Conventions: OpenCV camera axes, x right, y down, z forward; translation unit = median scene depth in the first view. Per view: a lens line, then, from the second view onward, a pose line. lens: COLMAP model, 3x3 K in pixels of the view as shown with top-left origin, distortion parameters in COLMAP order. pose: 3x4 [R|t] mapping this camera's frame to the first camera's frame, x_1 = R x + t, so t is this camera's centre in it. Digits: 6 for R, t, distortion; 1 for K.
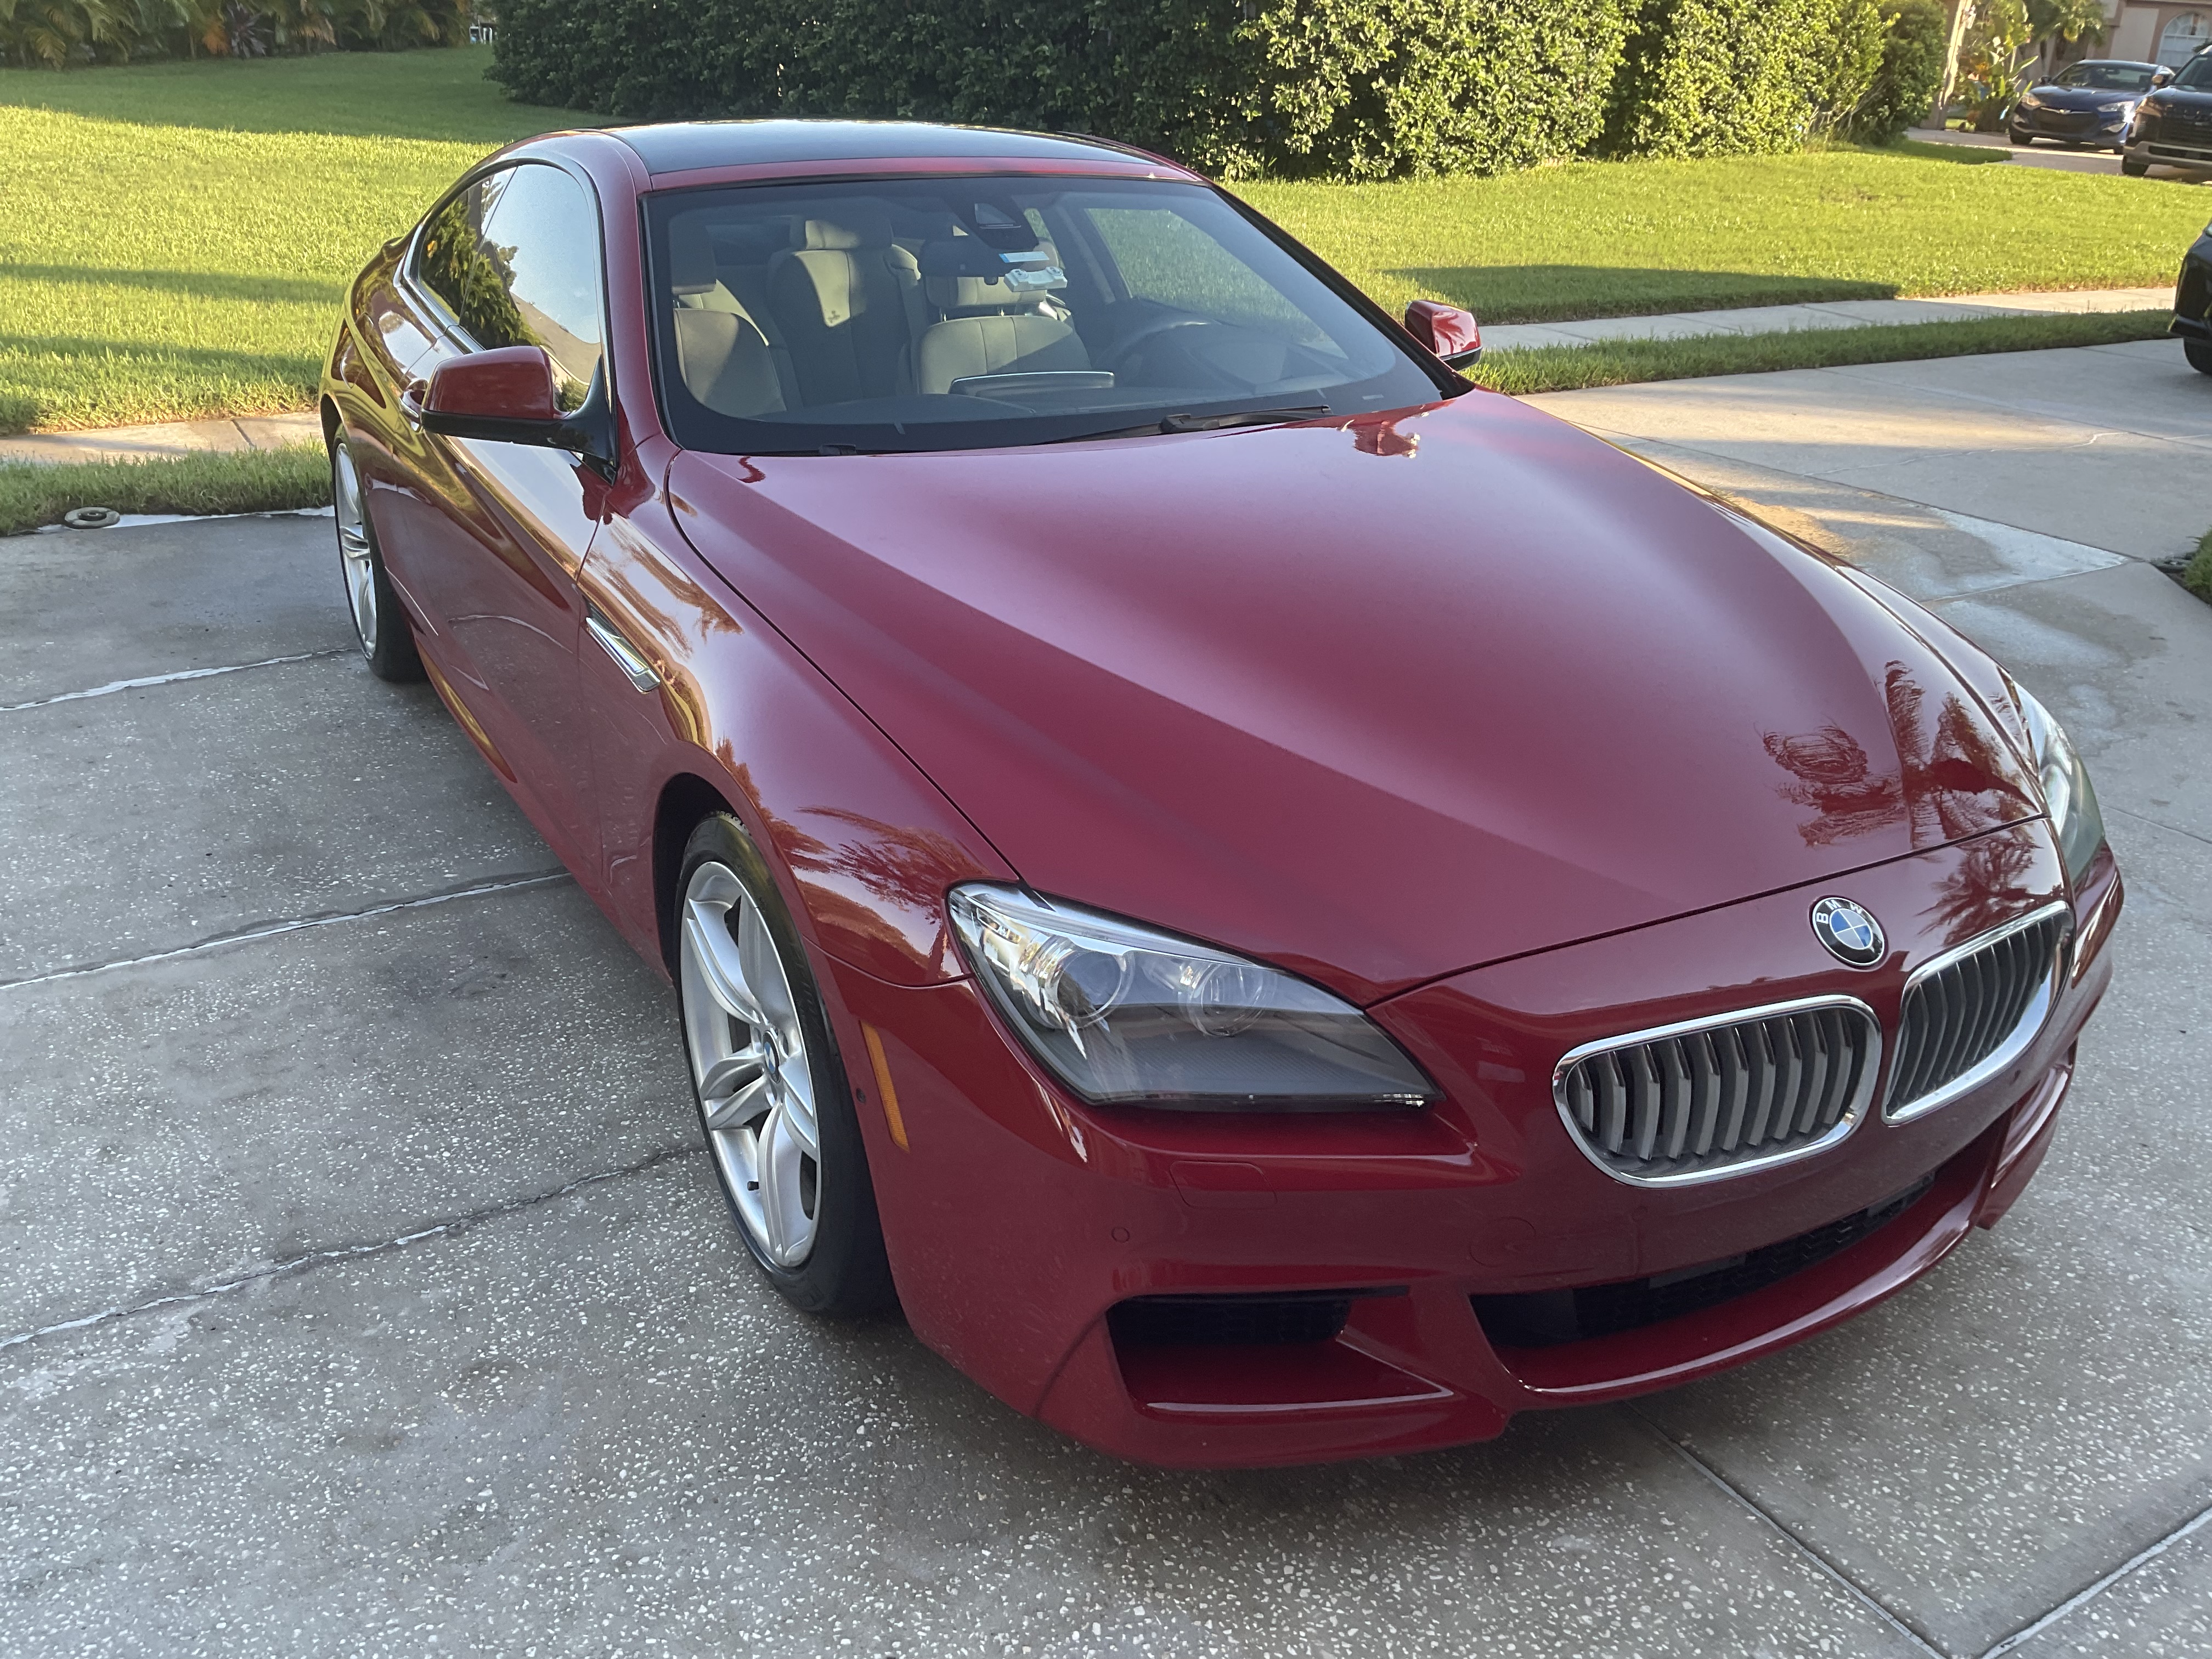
lens RADIAL K [[2000.9, 0, 1106.0], [0, 2000.9, 829.5], [0, 0, 1]] dist [0.063886, -0.147739]
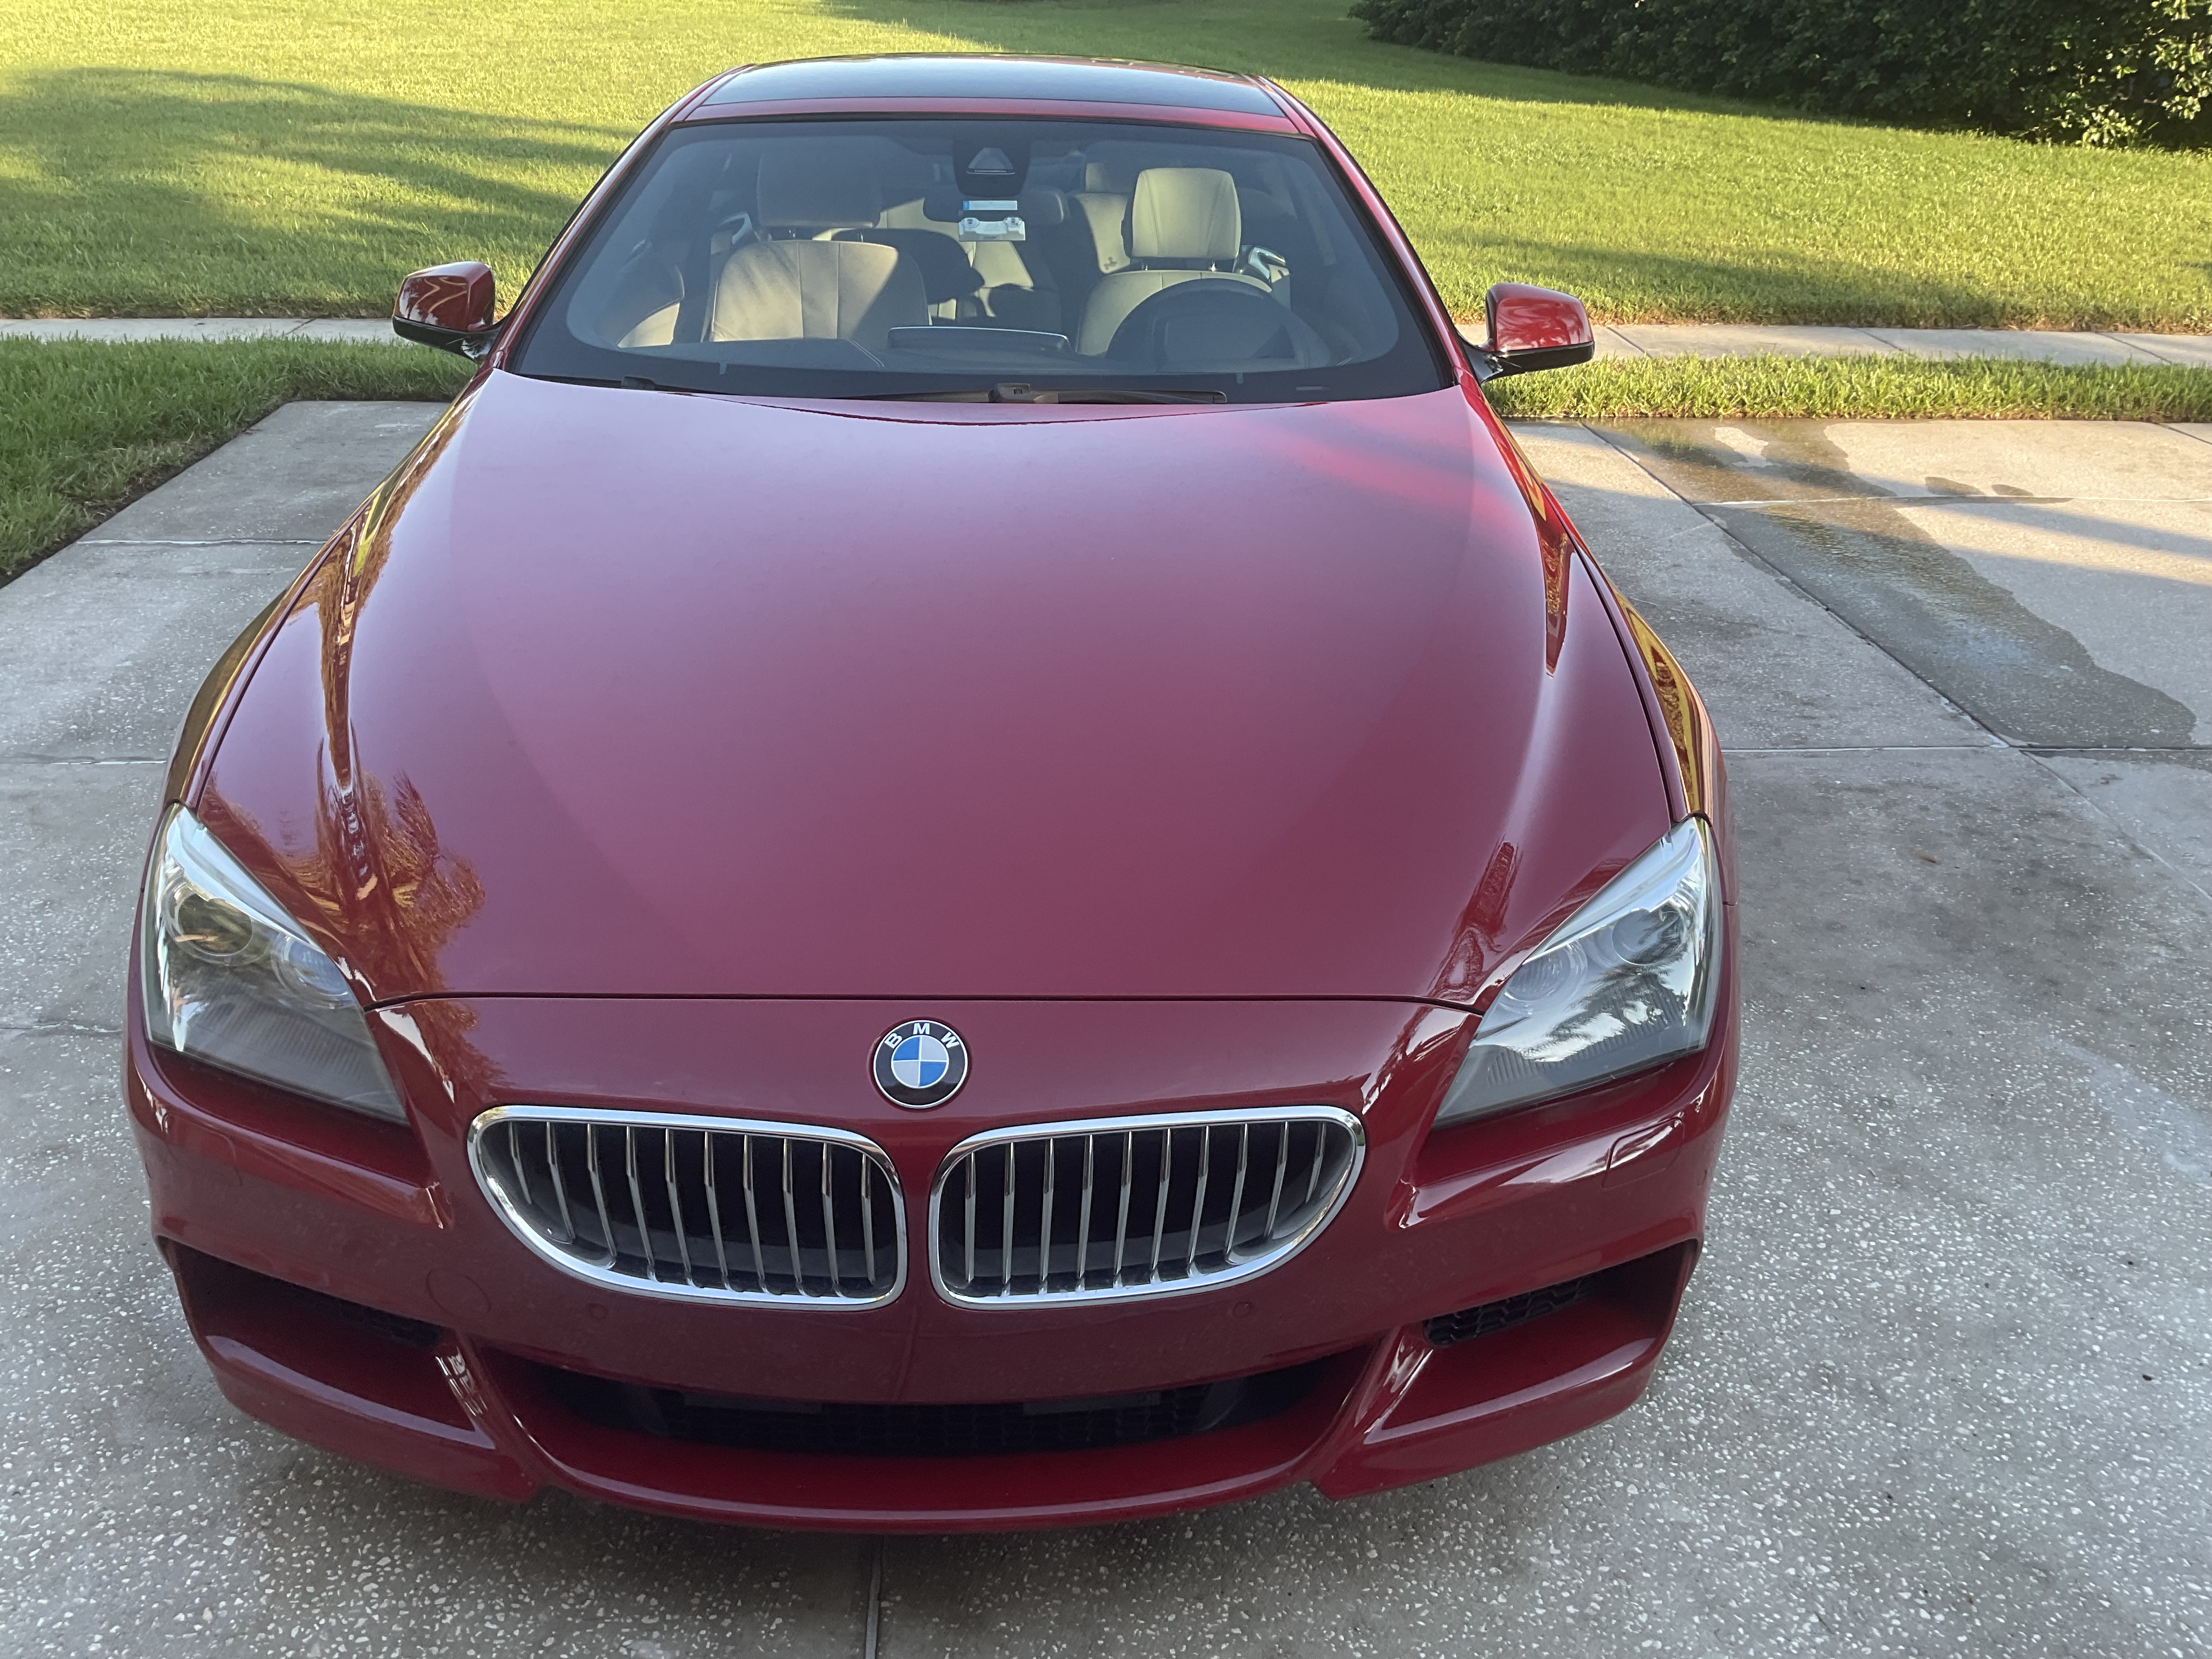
lens RADIAL K [[2000.9, 0, 1106.0], [0, 2000.9, 829.5], [0, 0, 1]] dist [0.063886, -0.147739]
pose [[0.874595, 0.191053, -0.445625, 0.134631], [-0.179613, 0.981368, 0.068228, -0.019553], [0.450358, 0.020368, 0.892616, 0.051144]]
